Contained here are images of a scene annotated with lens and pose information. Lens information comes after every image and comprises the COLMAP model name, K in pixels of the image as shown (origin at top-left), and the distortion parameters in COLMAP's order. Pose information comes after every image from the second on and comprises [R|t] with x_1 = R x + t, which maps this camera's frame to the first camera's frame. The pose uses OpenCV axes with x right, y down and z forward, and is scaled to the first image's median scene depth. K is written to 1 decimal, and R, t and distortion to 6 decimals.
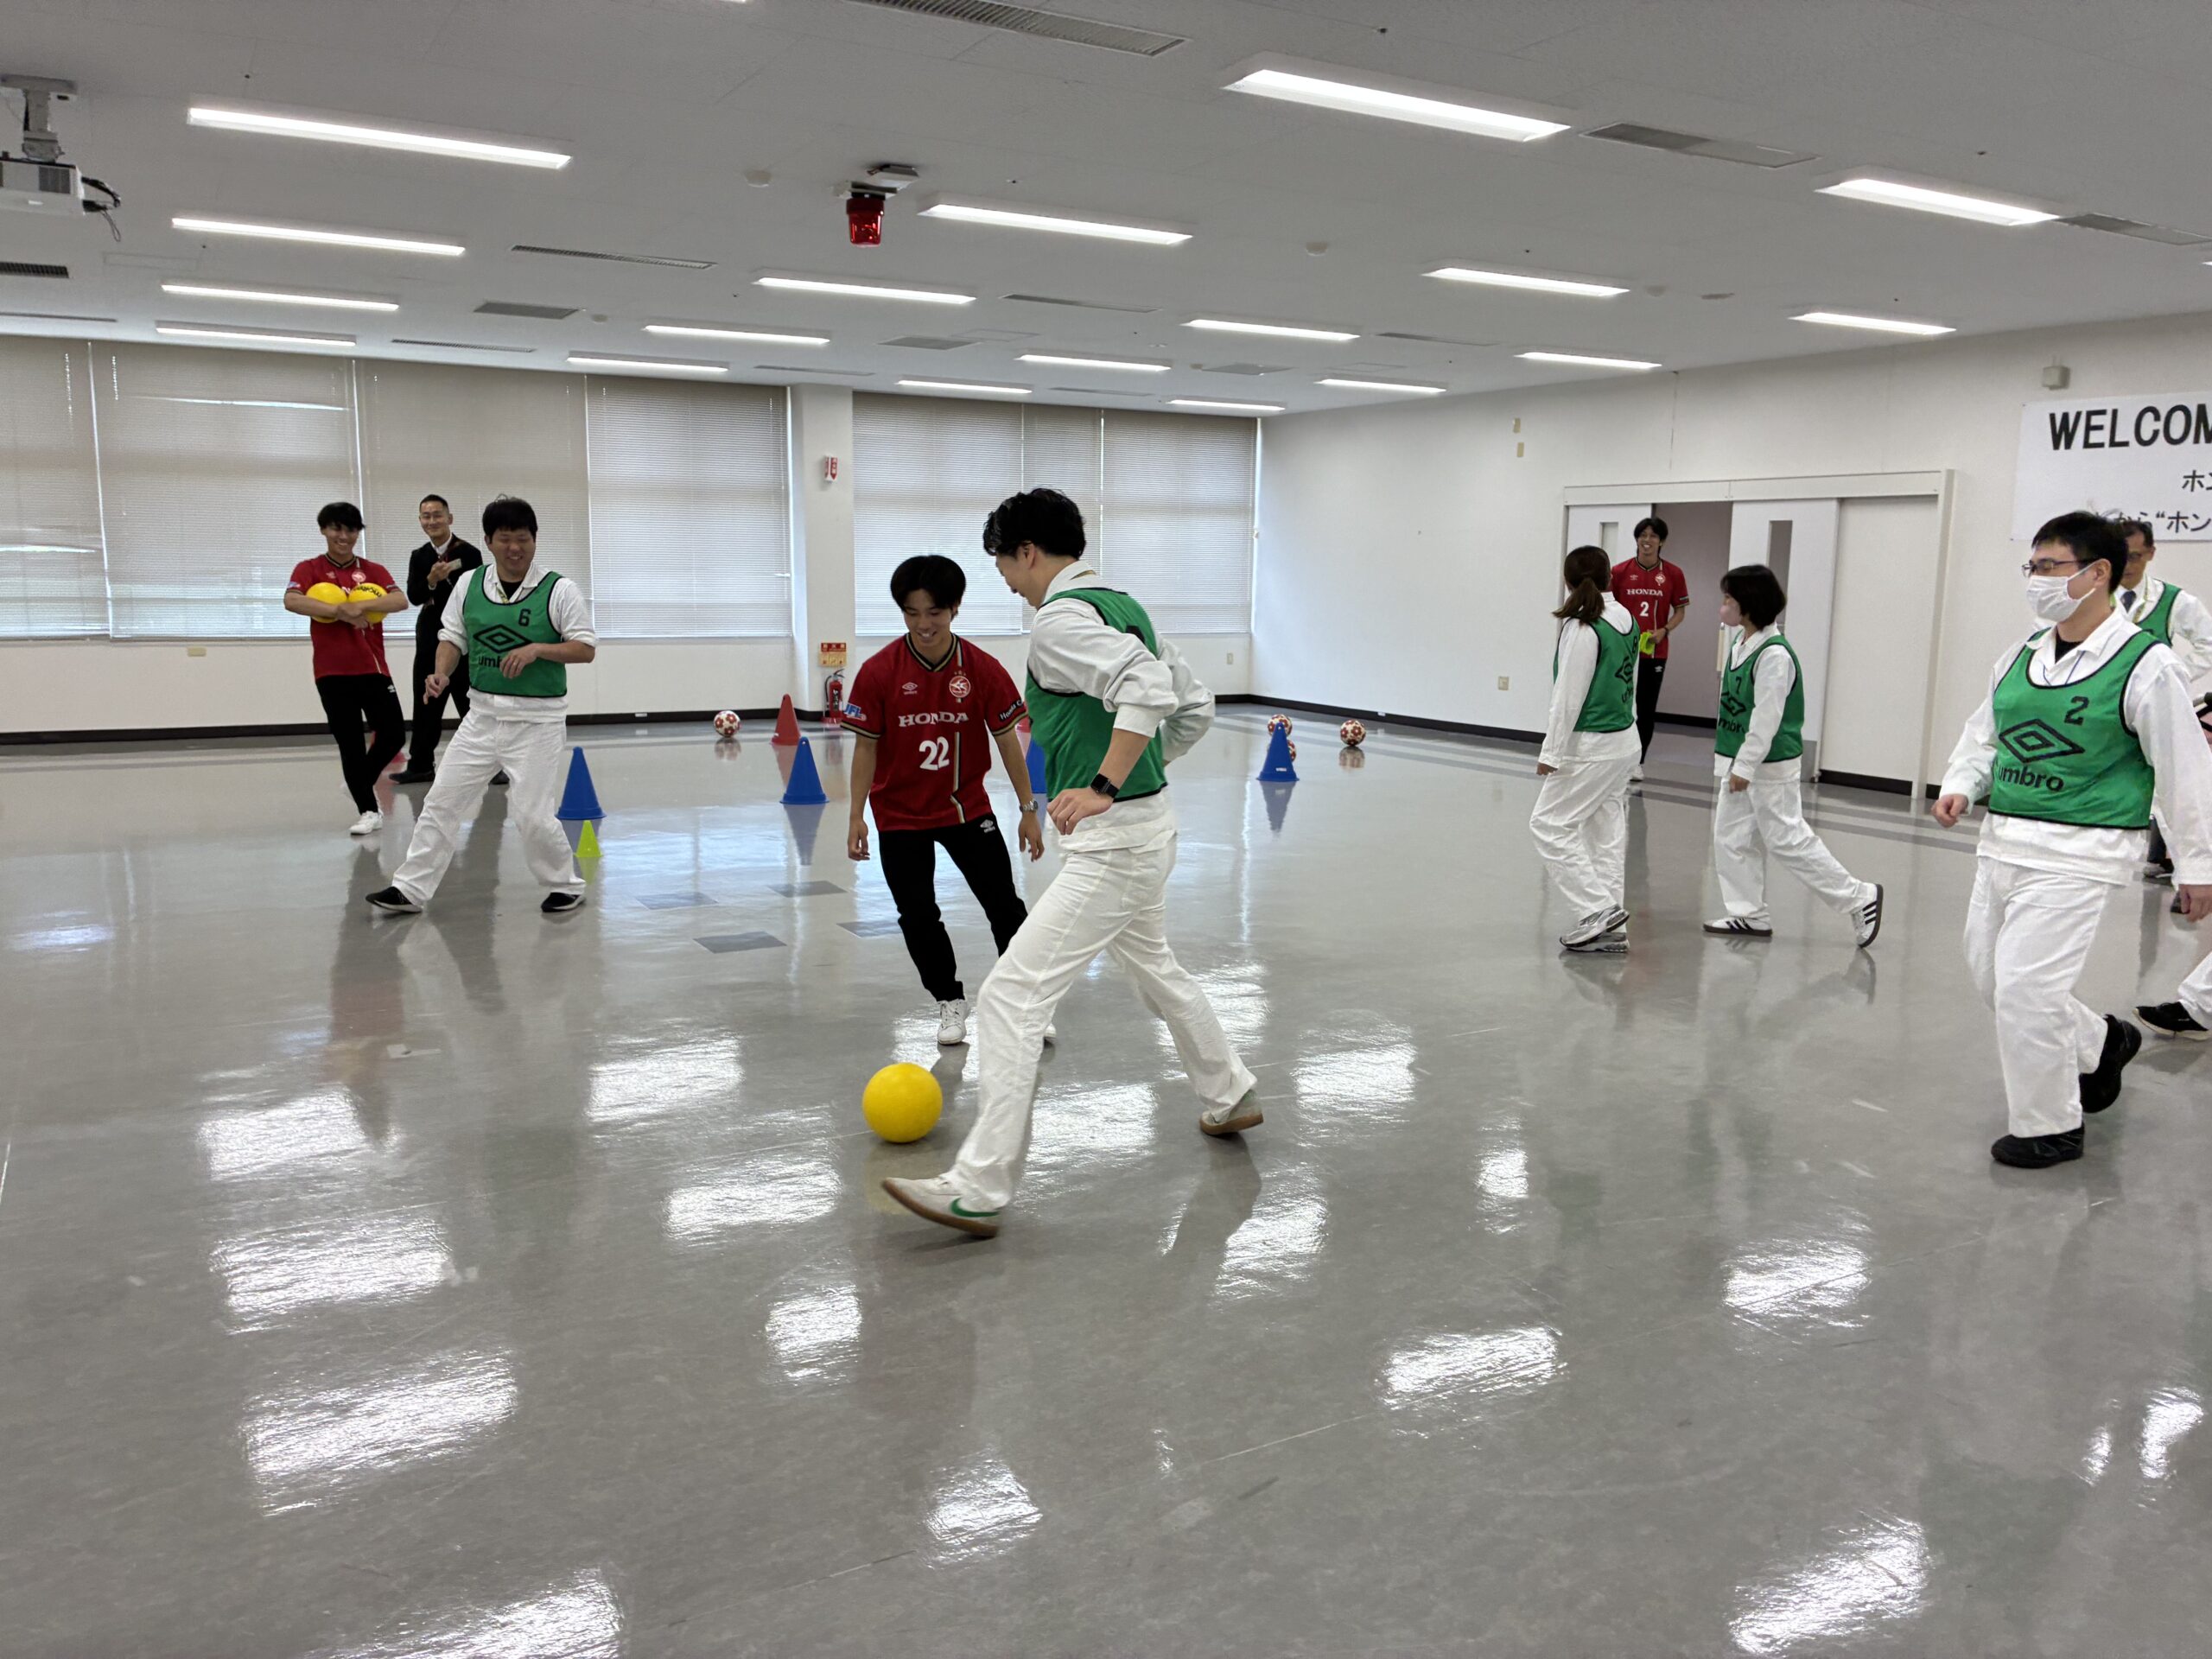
lens RADIAL K [[1696.4, 0, 1104.5], [0, 1696.4, 828.1], [0, 0, 1]] dist [-0.003605, -0.004877]
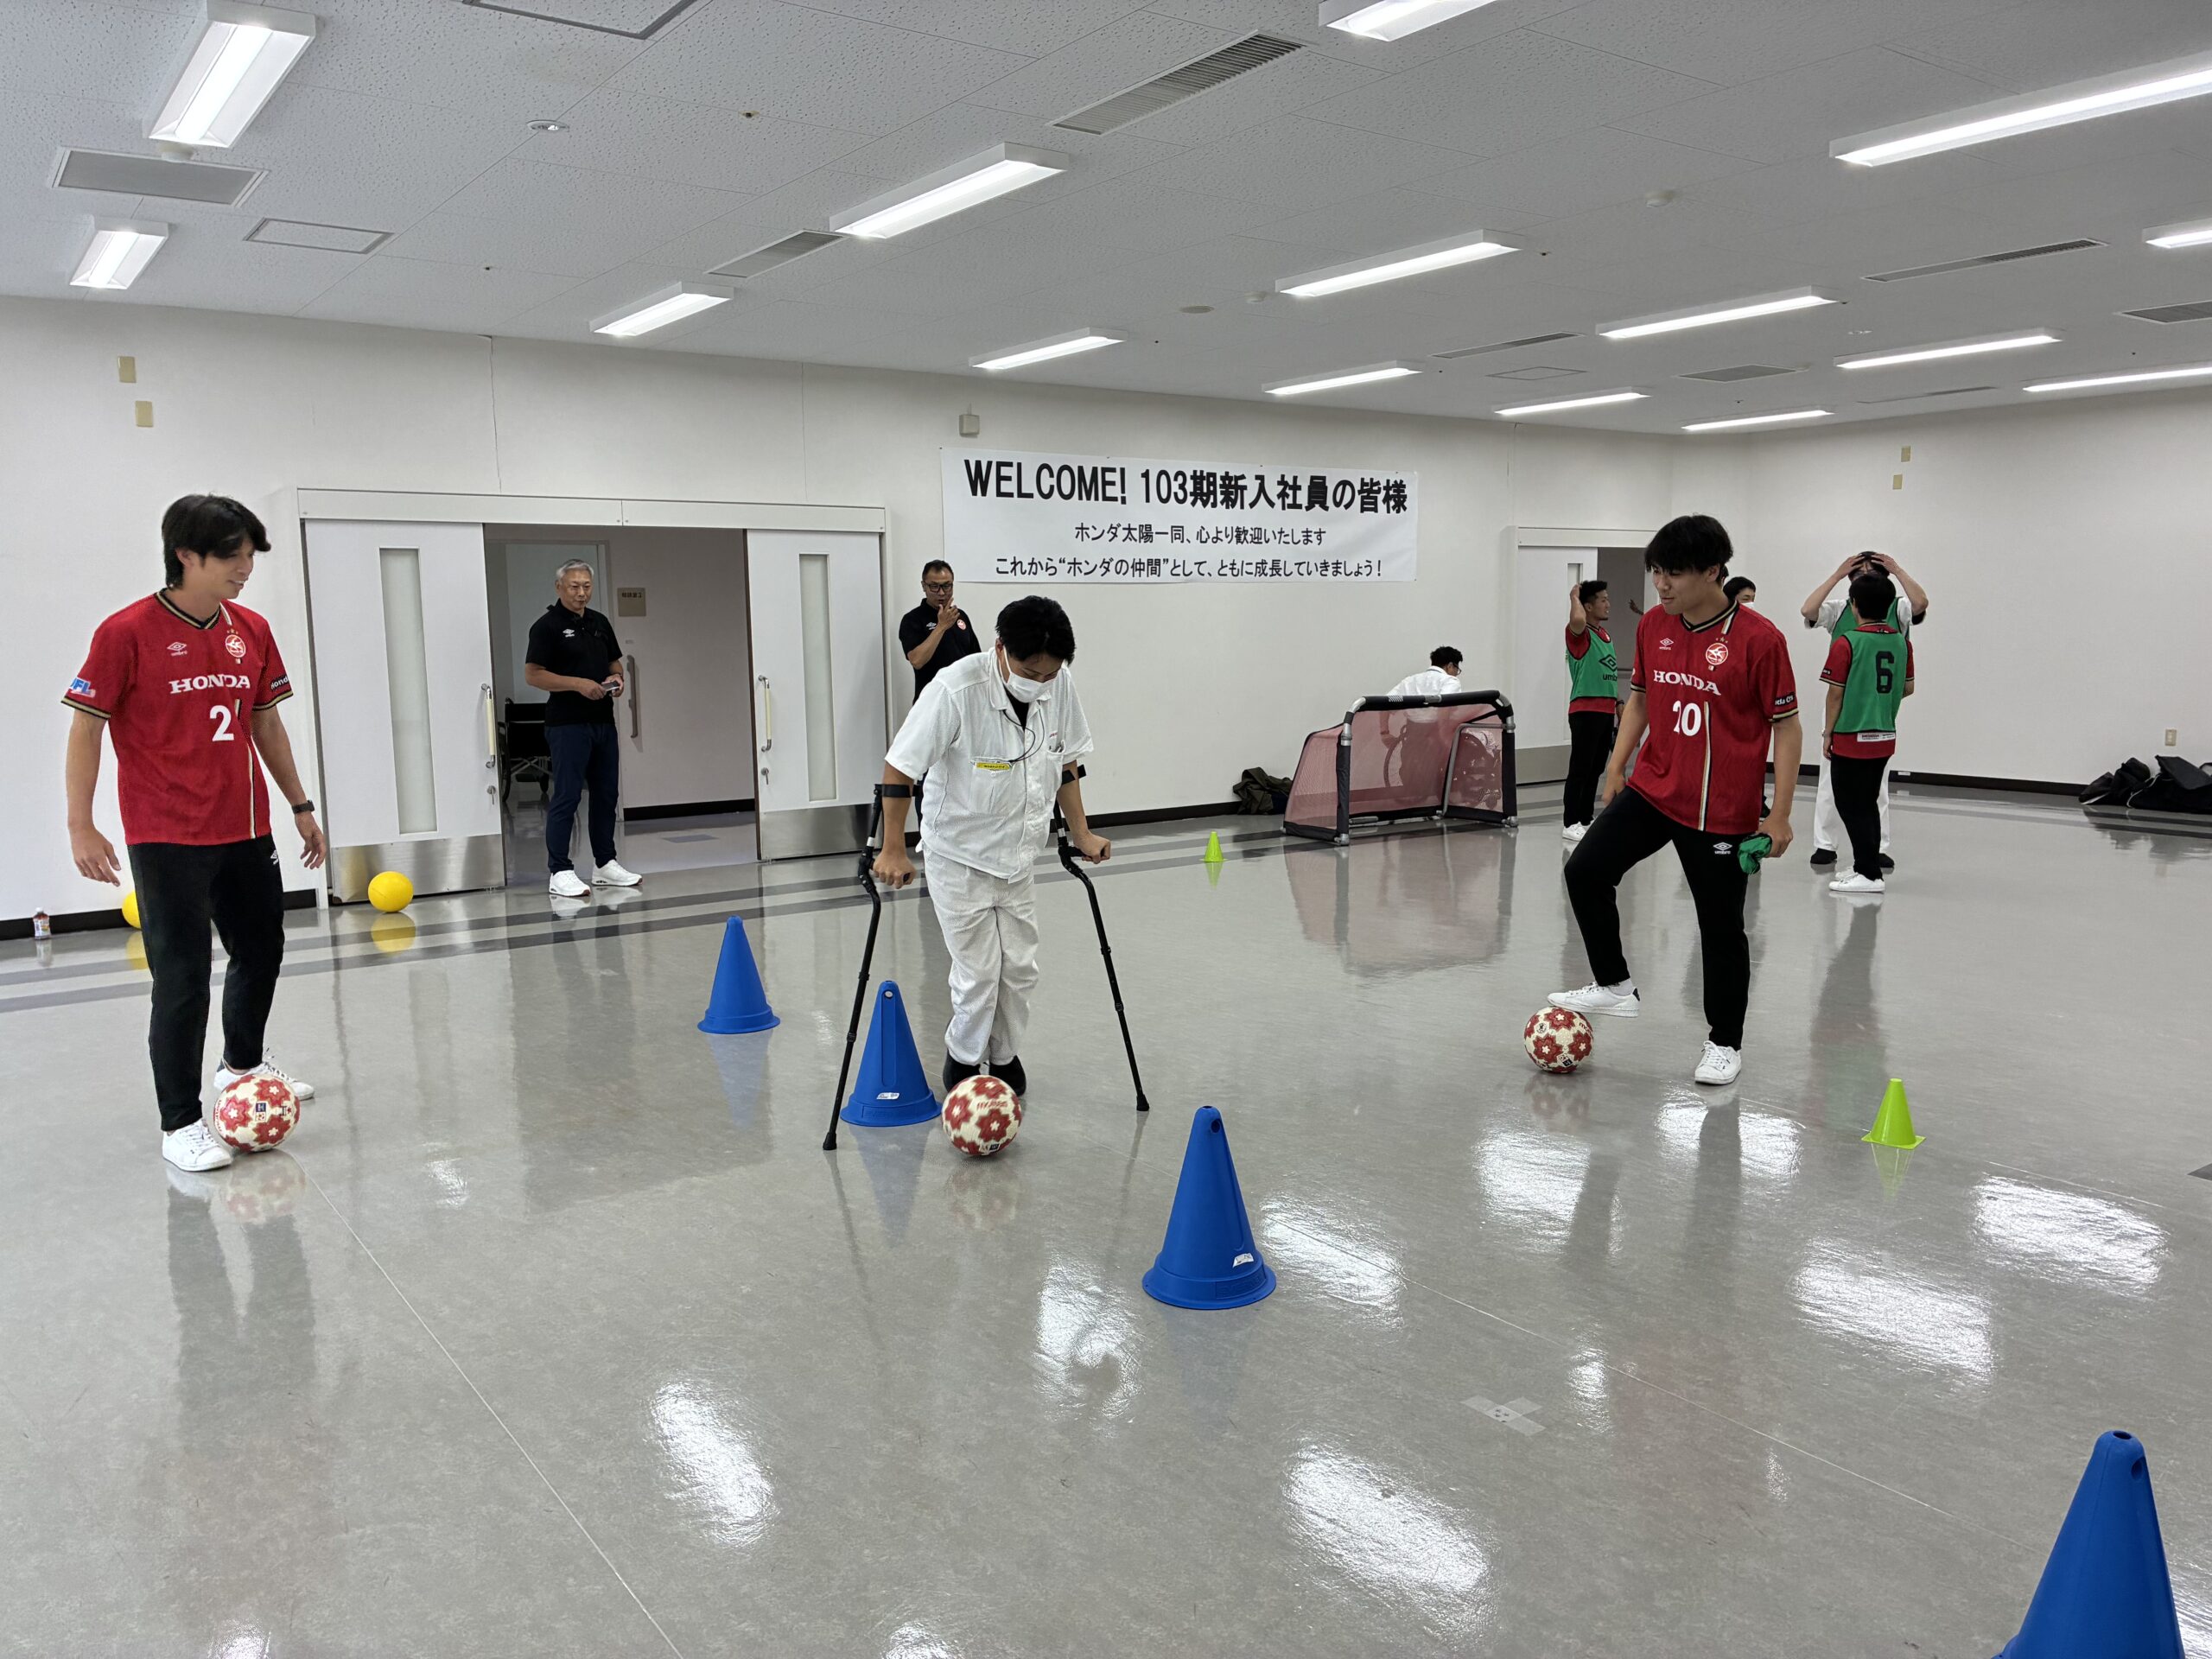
lens RADIAL K [[1696.4, 0, 1105.9], [0, 1696.4, 838.6], [0, 0, 1]] dist [-0.003605, -0.004877]
pose [[-0.099613, -0.136759, 0.985583, -0.526611], [0.161394, 0.975173, 0.151626, -0.165427], [-0.981850, 0.174171, -0.075067, 1.058806]]
